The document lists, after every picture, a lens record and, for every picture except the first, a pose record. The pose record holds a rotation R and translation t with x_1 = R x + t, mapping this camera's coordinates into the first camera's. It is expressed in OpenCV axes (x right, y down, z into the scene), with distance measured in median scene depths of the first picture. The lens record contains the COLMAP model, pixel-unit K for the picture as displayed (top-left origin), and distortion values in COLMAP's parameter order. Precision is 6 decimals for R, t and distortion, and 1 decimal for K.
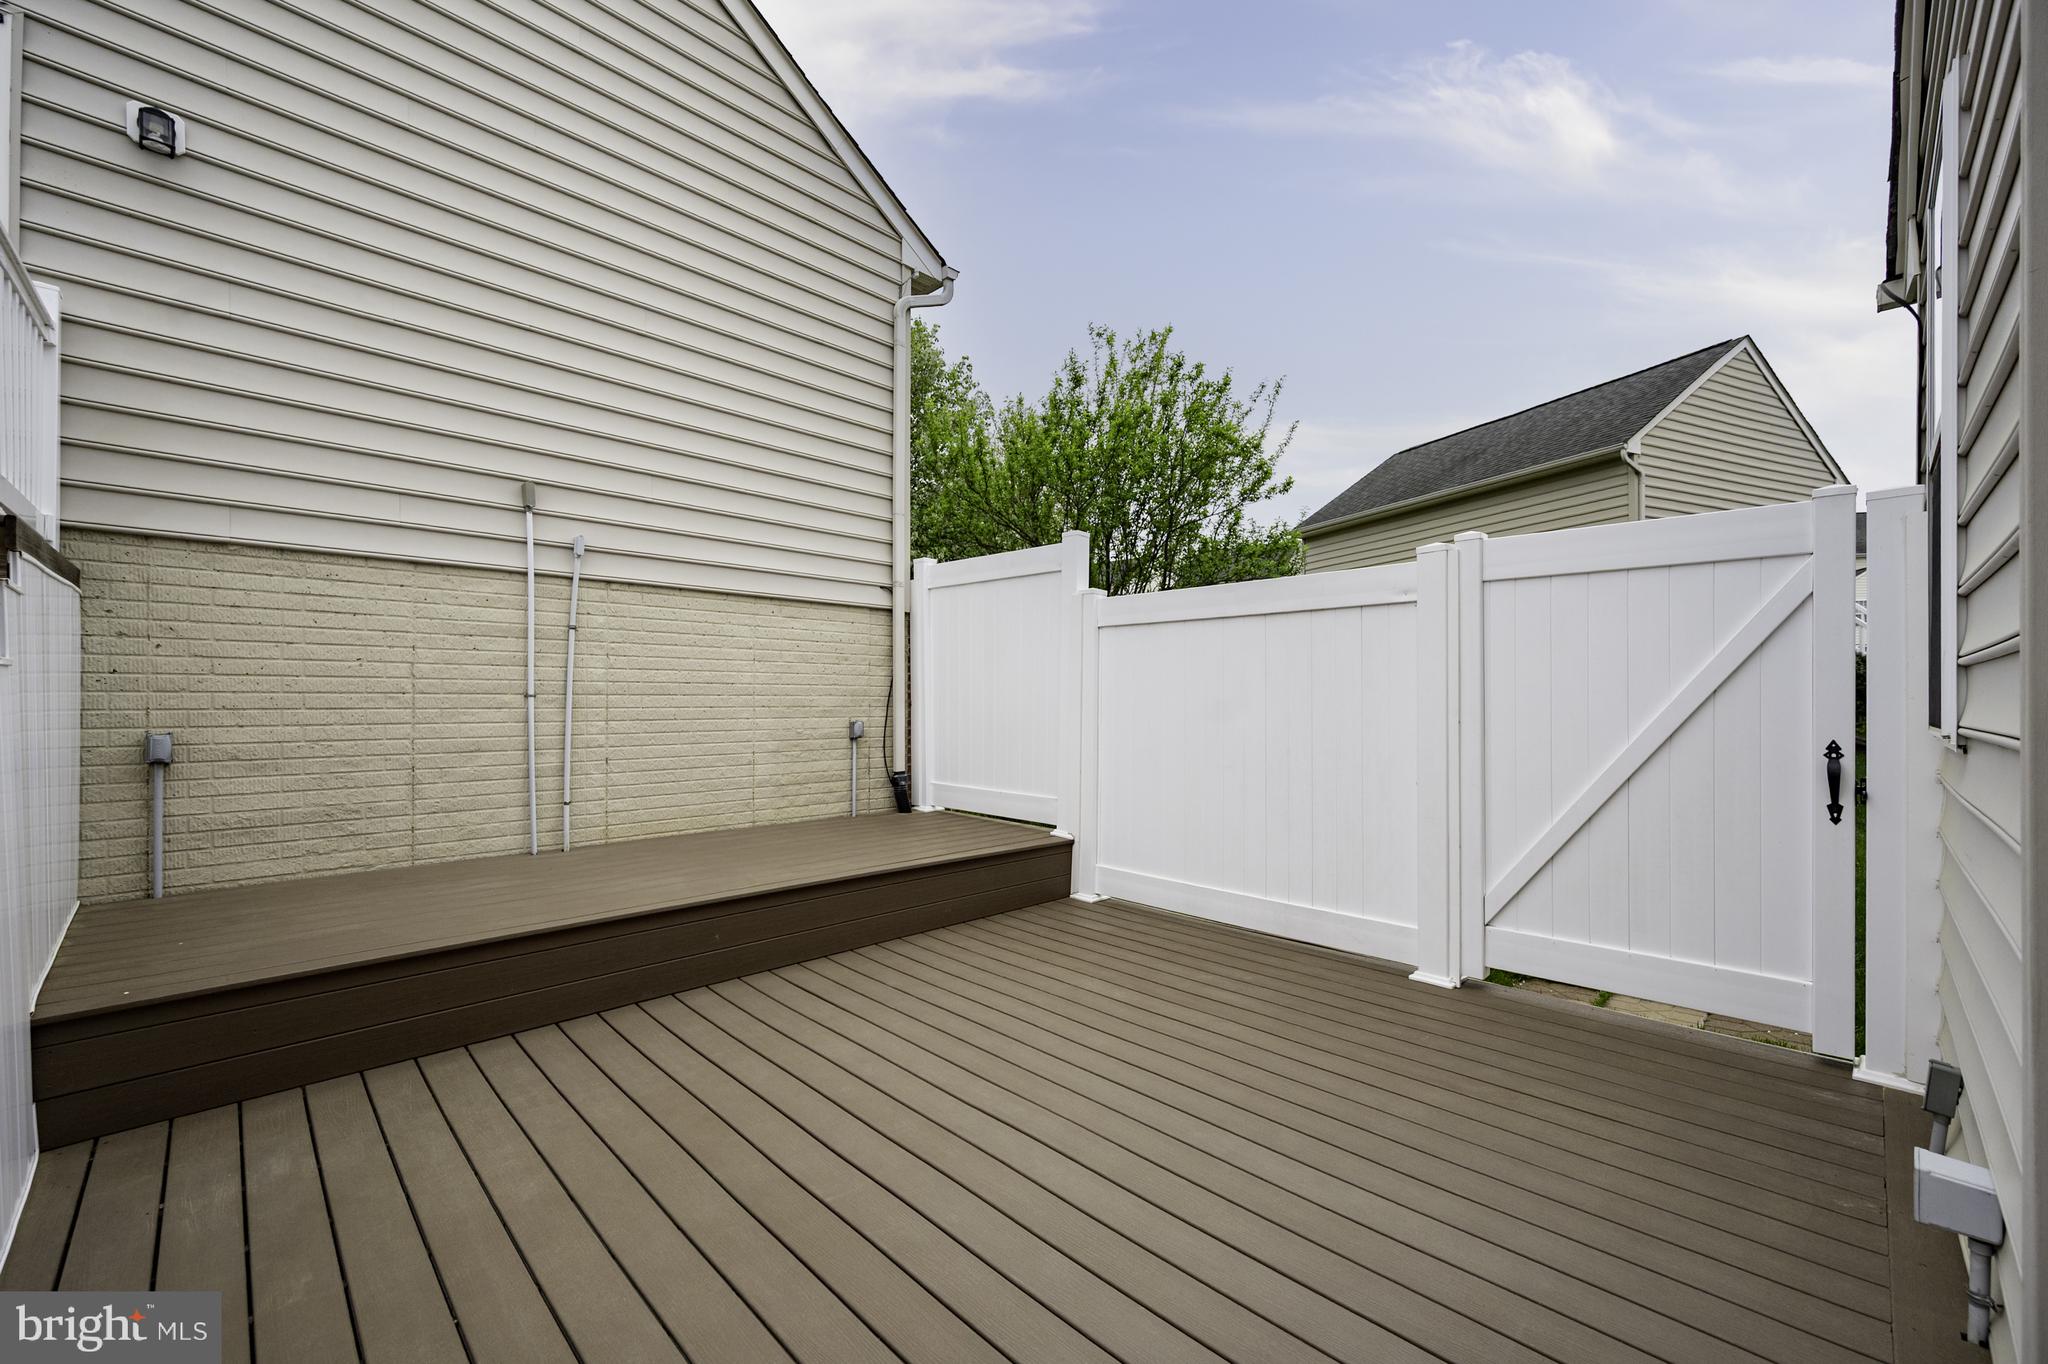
lens RADIAL K [[813.0, 0, 1024.0], [0, 813.0, 682.0], [0, 0, 1]] dist [-0.000845, 0.000347]
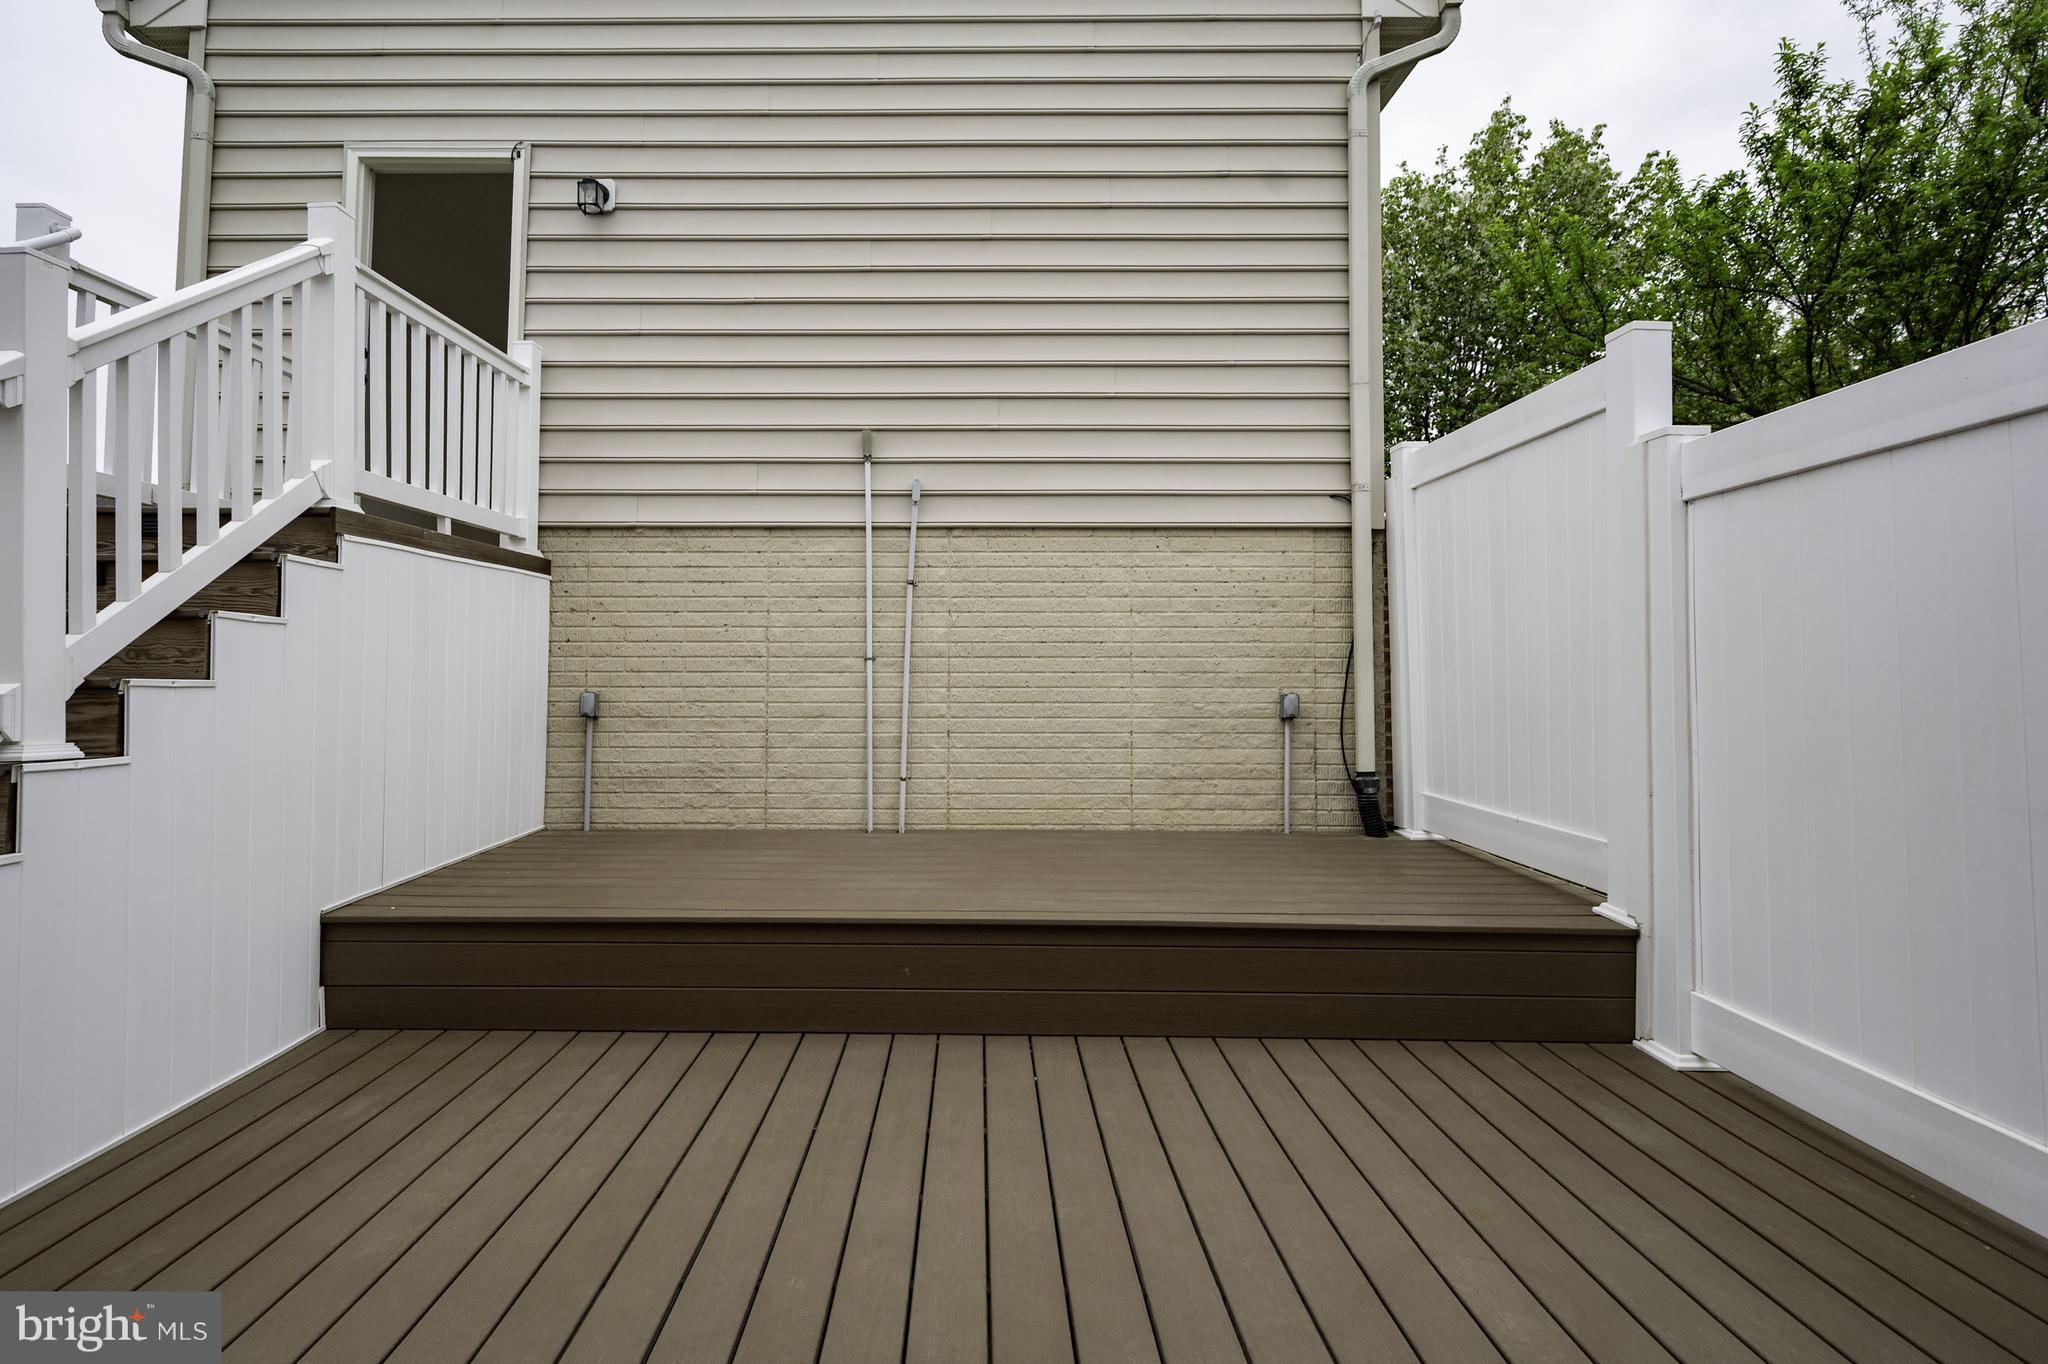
lens RADIAL K [[892.2, 0, 1023.2], [0, 892.2, 642.9], [0, 0, 1]] dist [0.002145, -0.000214]
pose [[0.693433, -0.037664, -0.719536, 0.241026], [0.017263, 0.999215, -0.035668, 0.037361], [0.720314, 0.012312, 0.693539, 0.416435]]
